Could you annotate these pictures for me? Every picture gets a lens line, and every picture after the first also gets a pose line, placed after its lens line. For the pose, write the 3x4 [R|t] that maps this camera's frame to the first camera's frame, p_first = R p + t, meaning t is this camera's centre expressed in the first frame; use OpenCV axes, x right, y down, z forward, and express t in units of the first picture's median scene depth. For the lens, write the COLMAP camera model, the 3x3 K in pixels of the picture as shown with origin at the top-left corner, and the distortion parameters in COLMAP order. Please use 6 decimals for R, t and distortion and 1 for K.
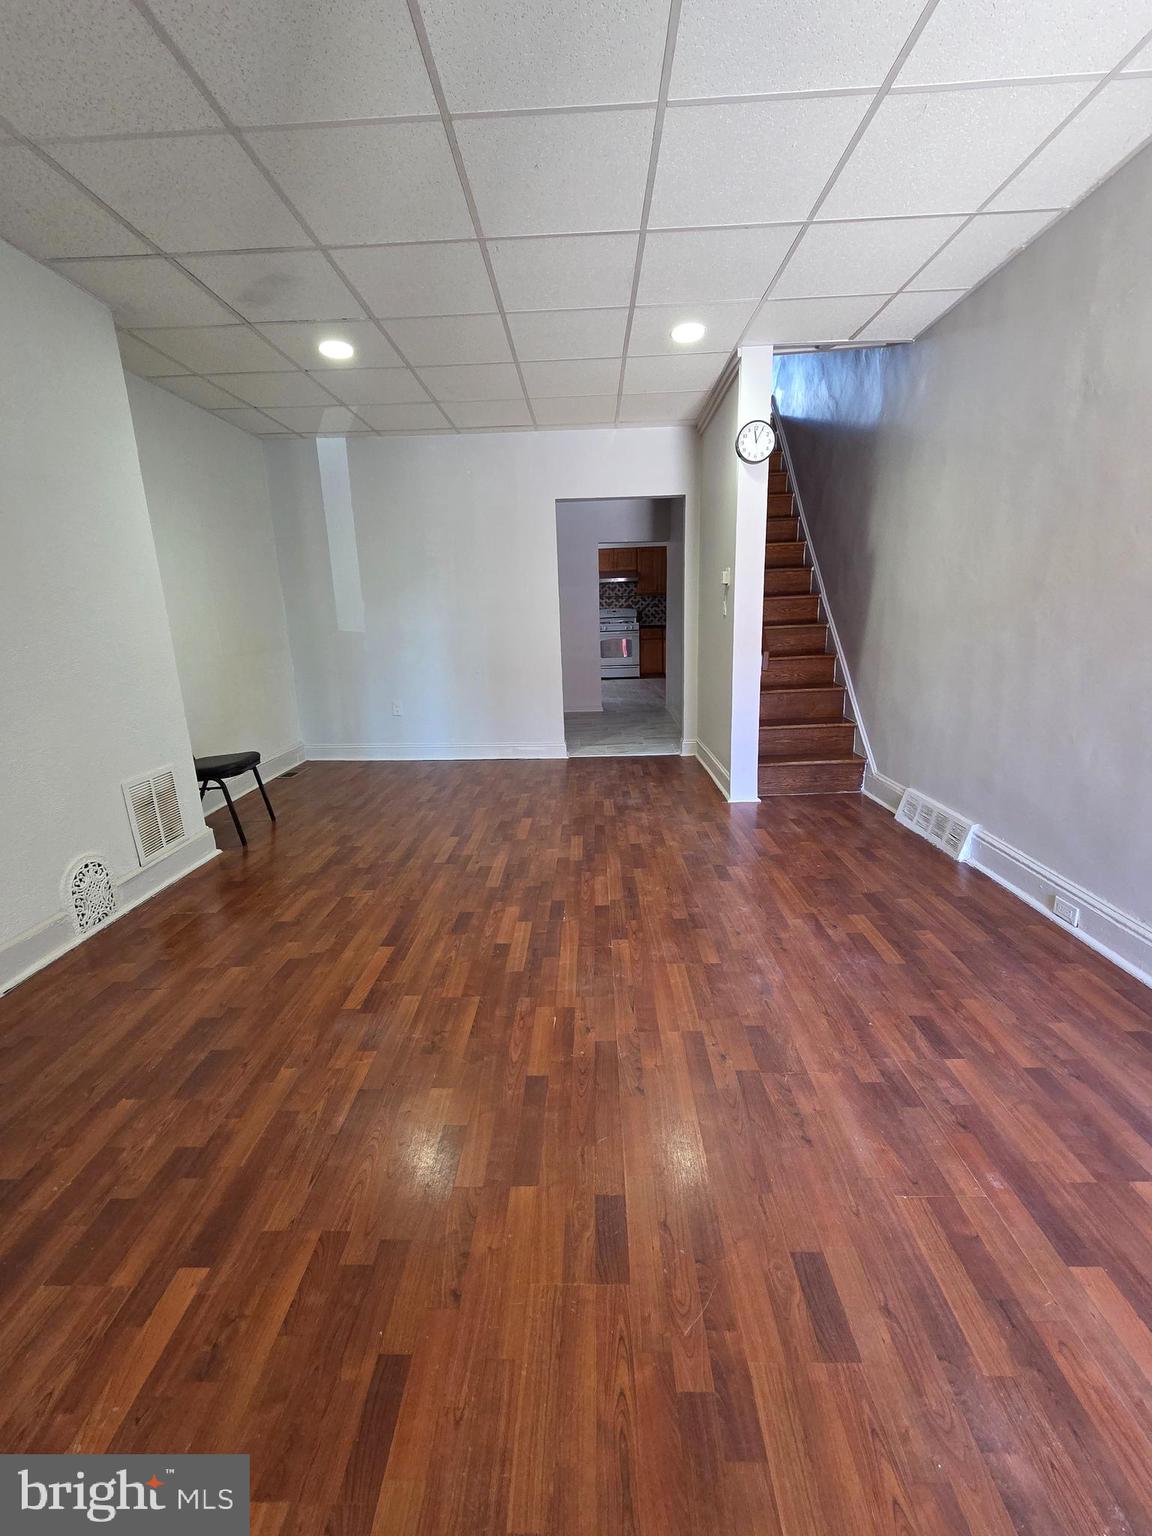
lens RADIAL K [[632.5, 0, 579.2], [0, 632.5, 759.8], [0, 0, 1]] dist [0.007440, -0.004741]
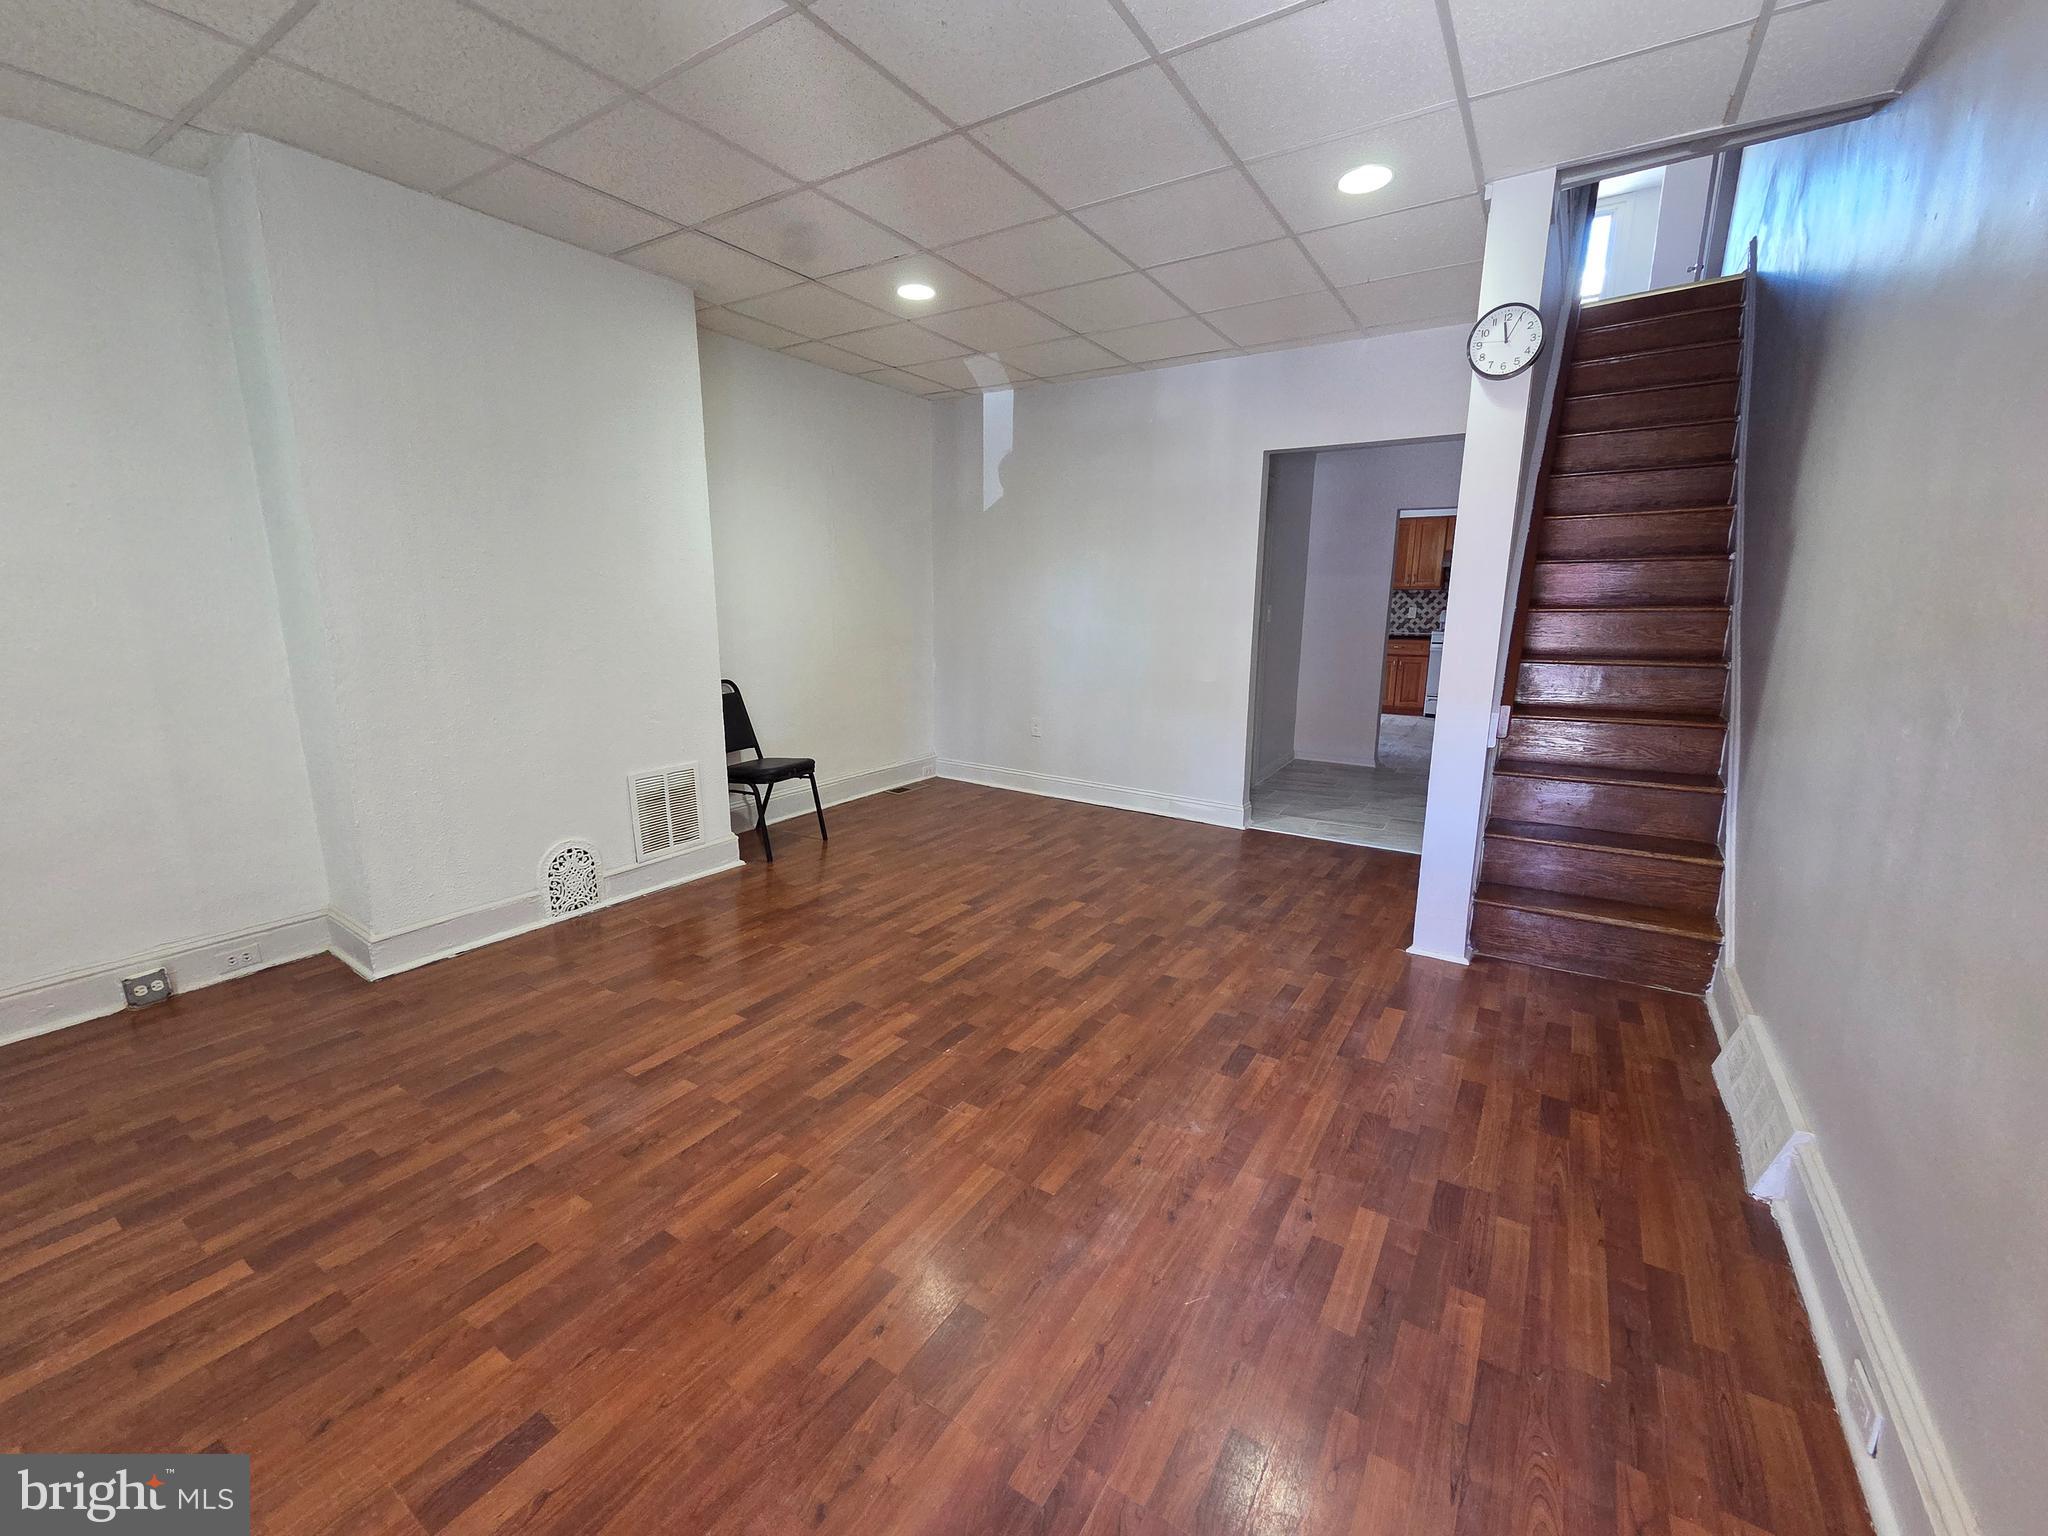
lens RADIAL K [[843.3, 0, 1014.4], [0, 843.3, 773.9], [0, 0, 1]] dist [0.007440, -0.004741]
pose [[0.847918, 0.144280, -0.510116, 0.442807], [-0.154745, 0.987706, 0.022143, -0.083795], [0.507040, 0.060163, 0.859820, 0.183315]]
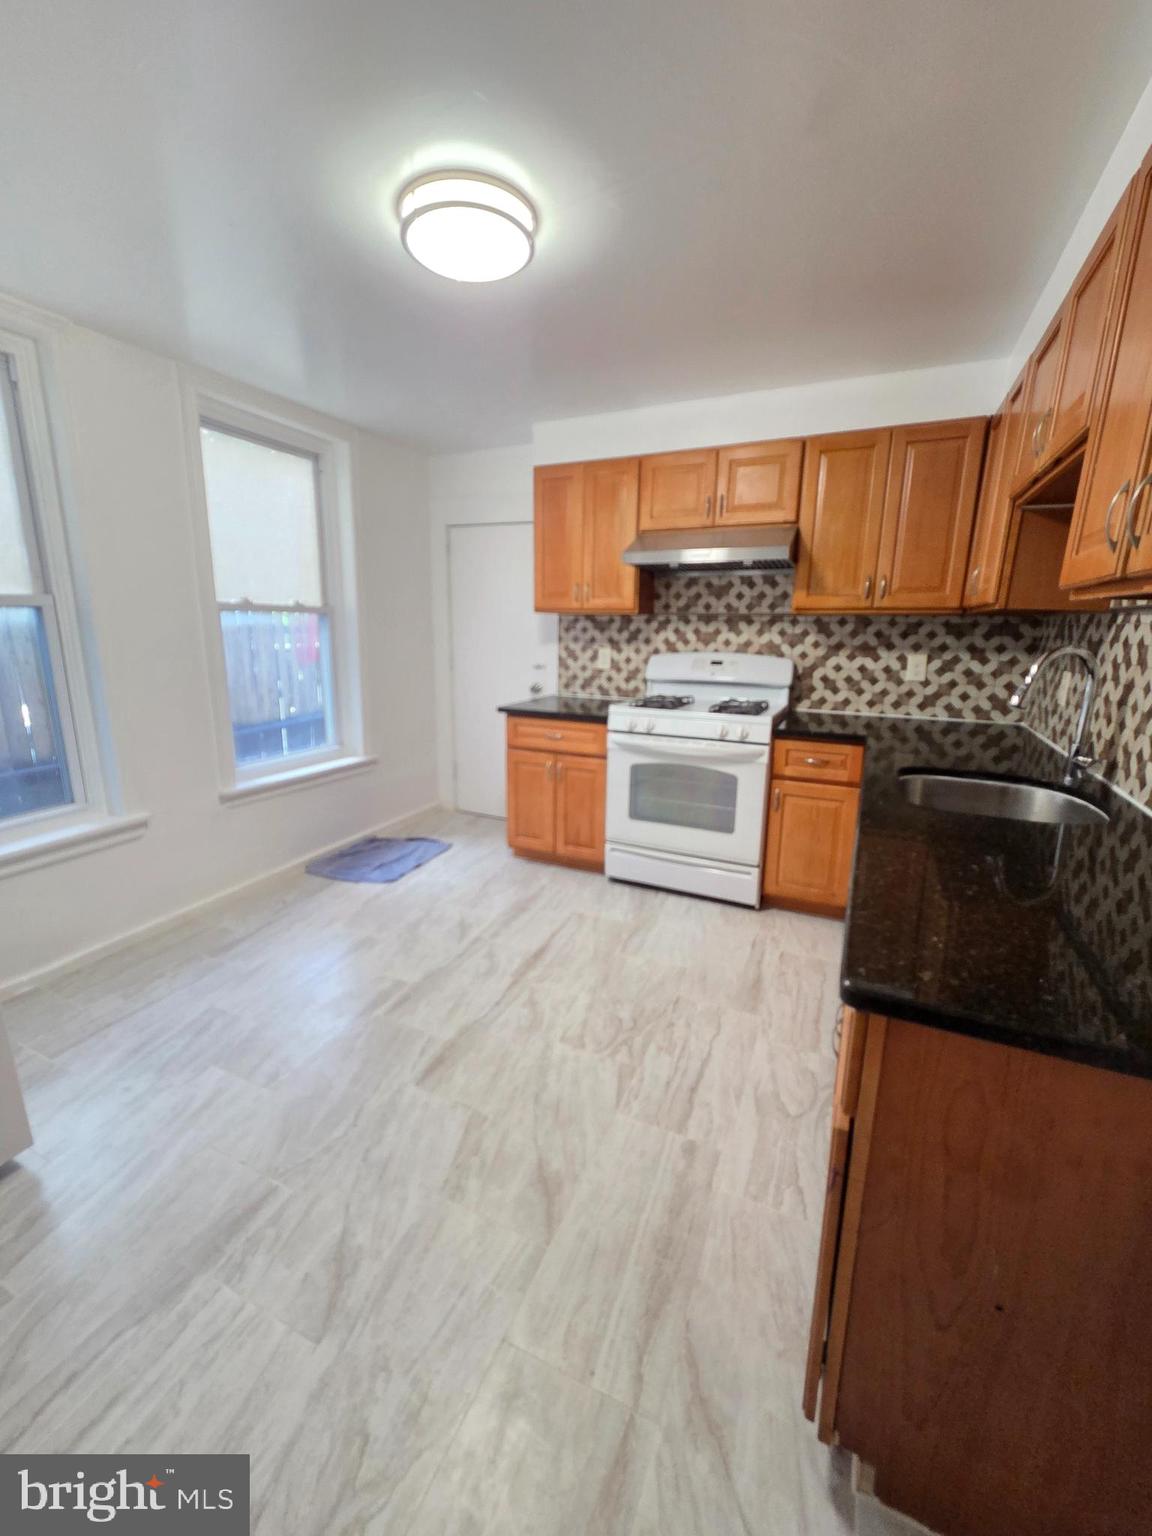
lens RADIAL K [[632.5, 0, 579.2], [0, 632.5, 759.8], [0, 0, 1]] dist [0.007440, -0.004741]
pose [[0.912995, 0.130867, -0.386411, 0.464993], [-0.136533, 0.990552, 0.012878, -0.700455], [0.384445, 0.041001, 0.922237, 2.655407]]
